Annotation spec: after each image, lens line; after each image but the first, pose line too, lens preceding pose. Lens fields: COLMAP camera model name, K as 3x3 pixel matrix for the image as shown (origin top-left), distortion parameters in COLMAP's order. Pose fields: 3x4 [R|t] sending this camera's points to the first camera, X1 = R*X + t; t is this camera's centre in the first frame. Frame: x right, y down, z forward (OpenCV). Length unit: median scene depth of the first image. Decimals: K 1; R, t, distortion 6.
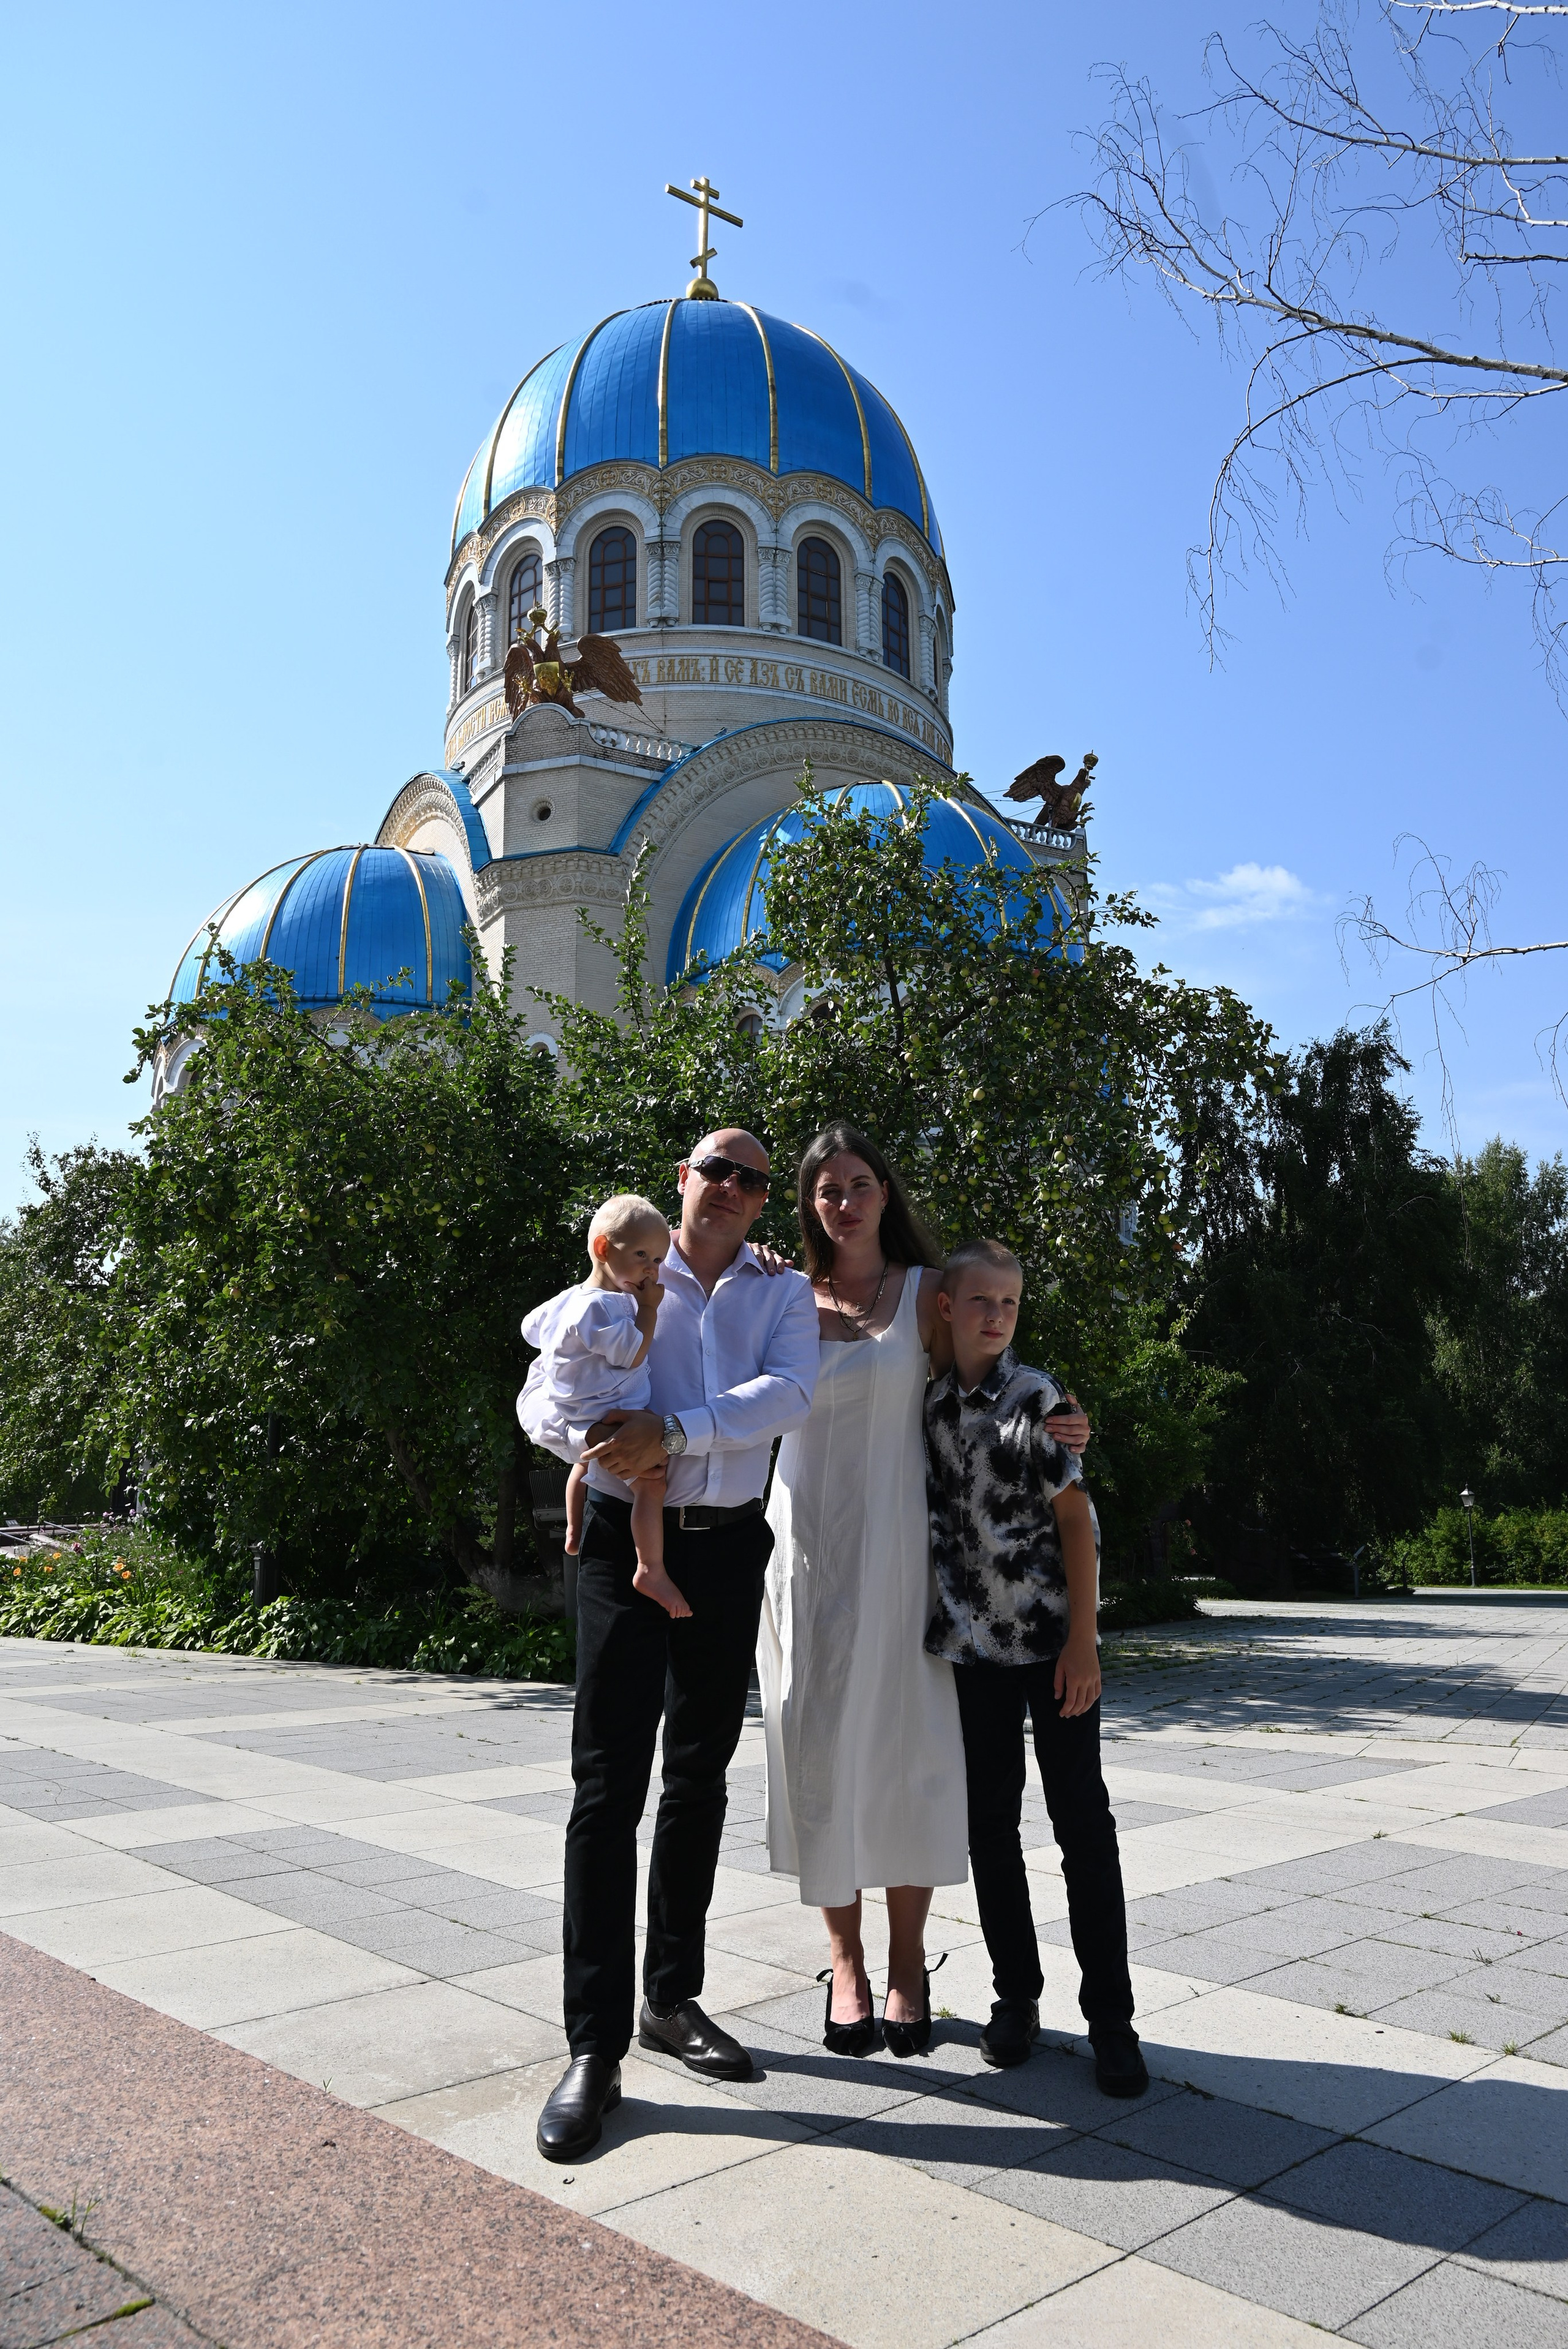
lens RADIAL K [[1606.2, 0, 798.0], [0, 1606.2, 1170.7], [0, 0, 1]] dist [-0.004534, 0.040178]
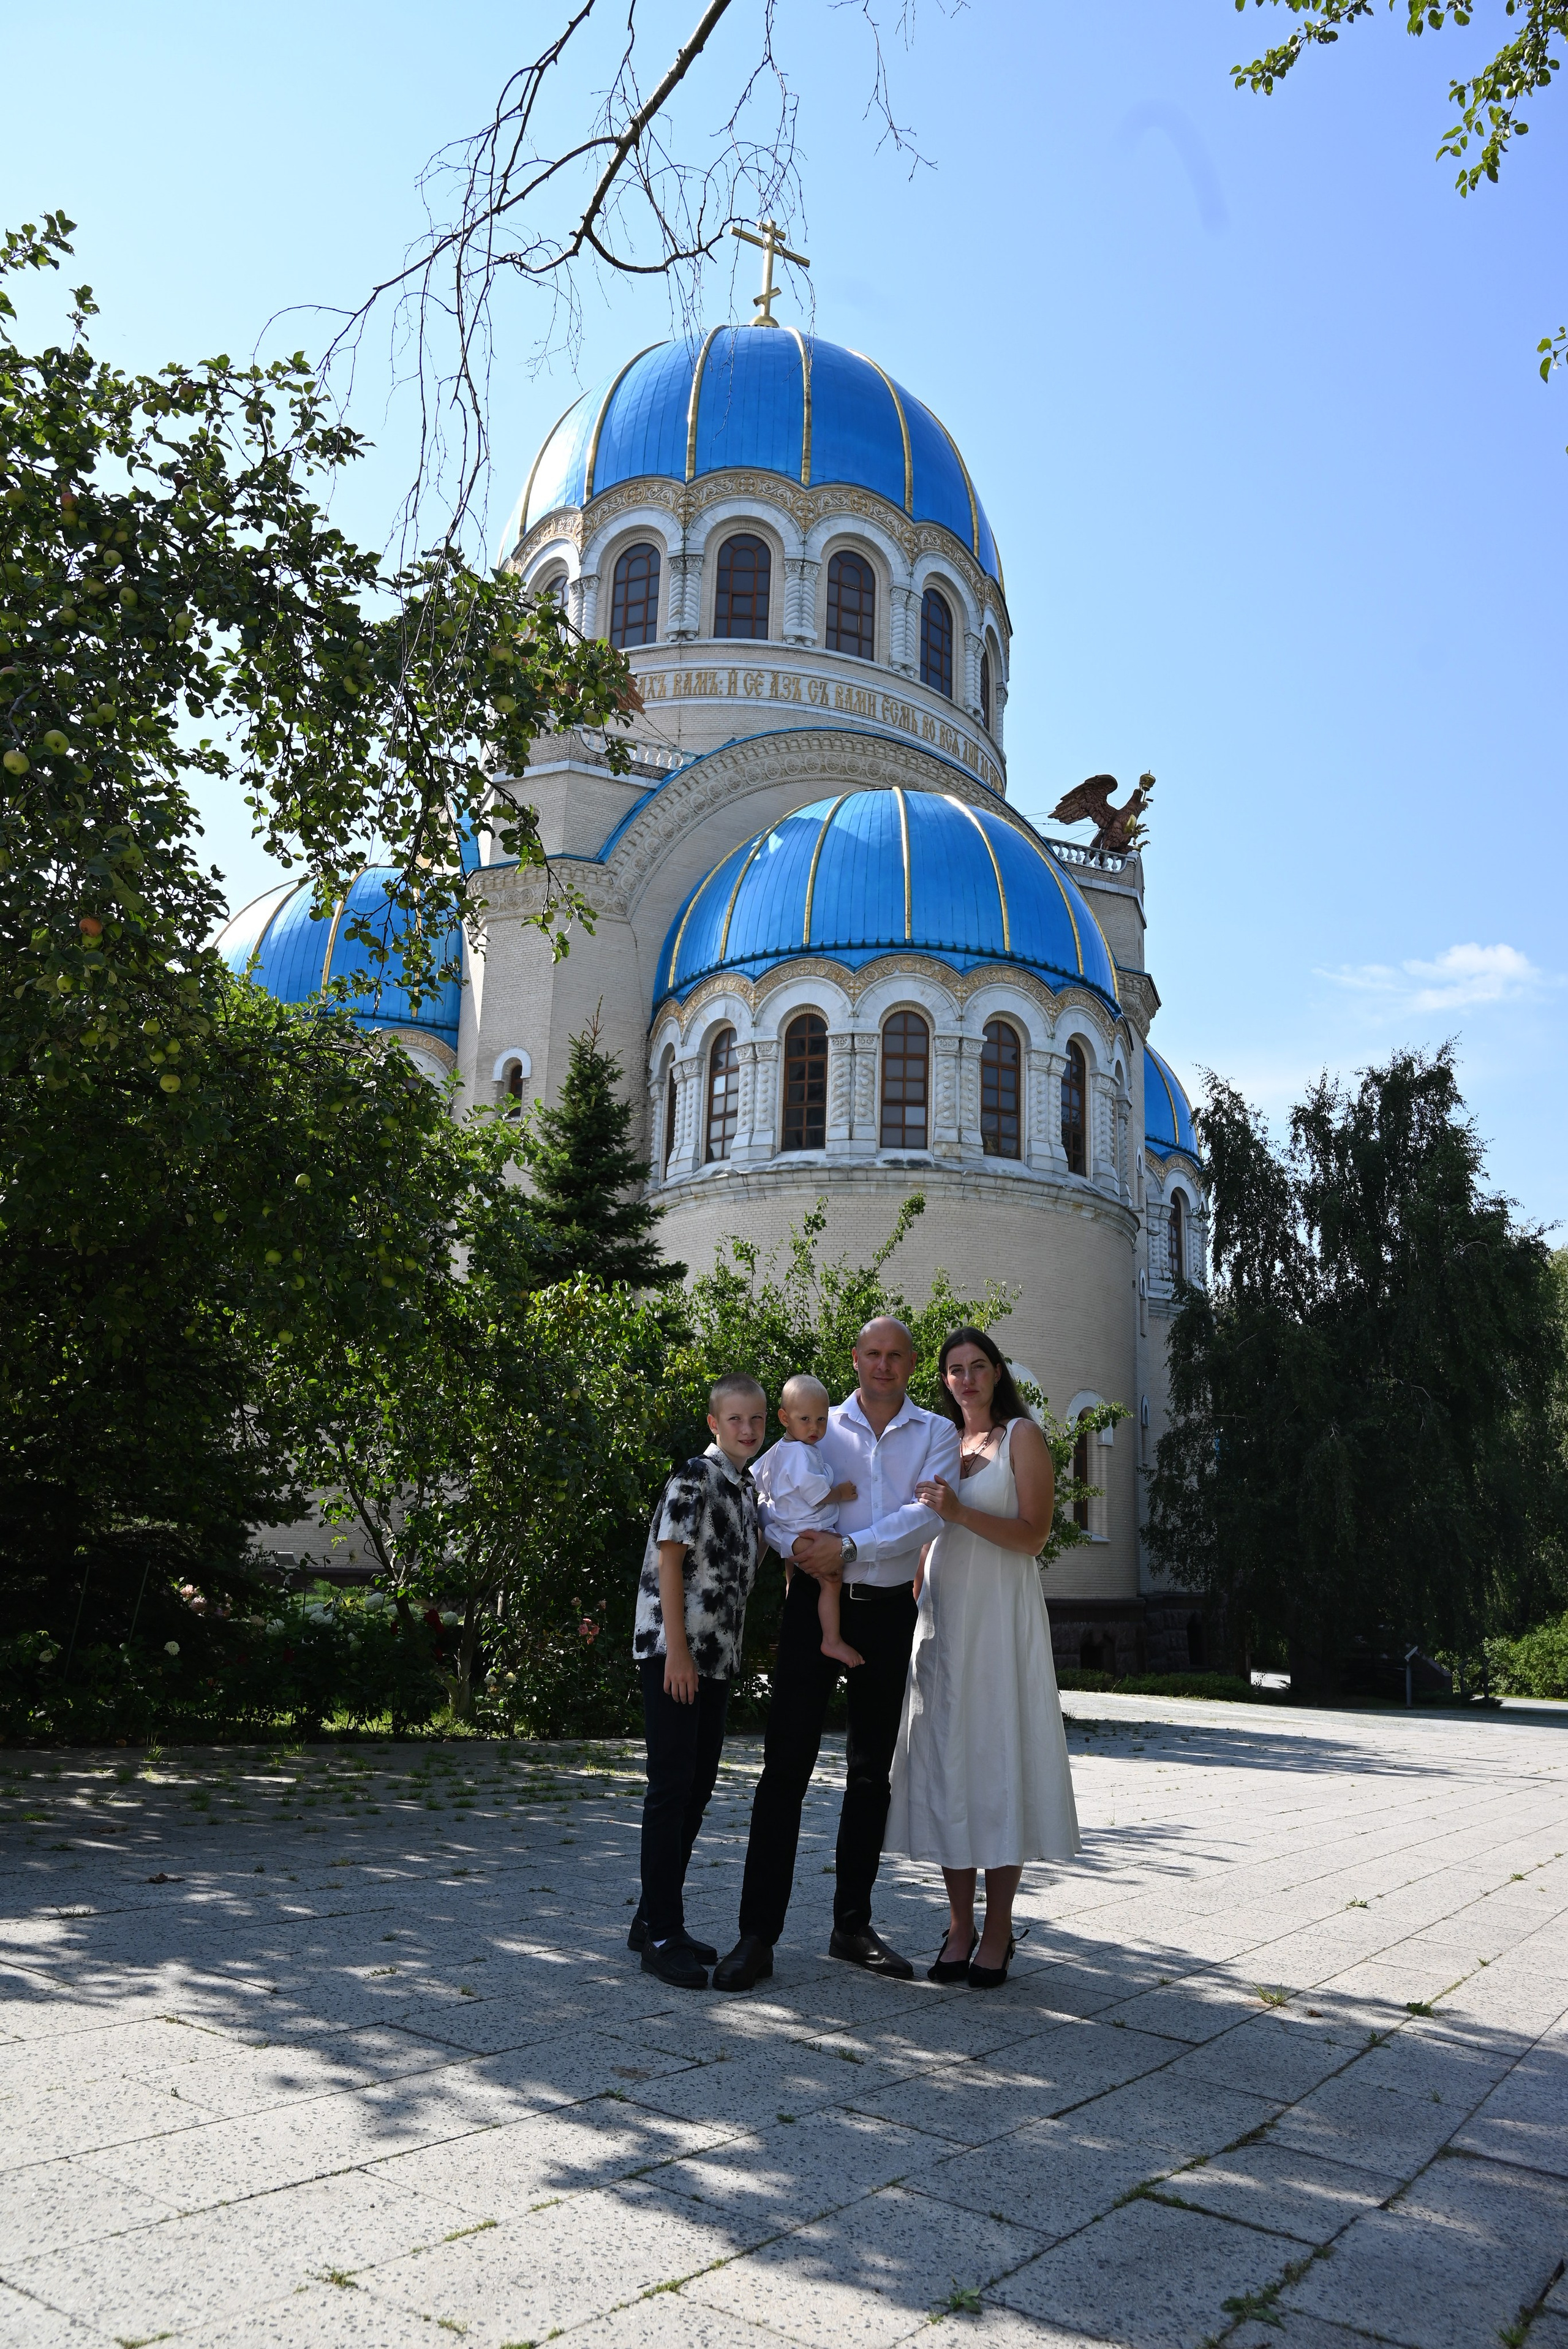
lens RADIAL K [[1515.0, 0, 820.1], [0, 1515.0, 1182.1], [0, 0, 1]] dist [-0.007904, 0.006120]
pose [[0.992625, 0.021366, -0.119326, 0.111771], [-0.027586, 0.998332, -0.050719, 0.029787], [0.118043, 0.053637, 0.991559, 0.122930]]
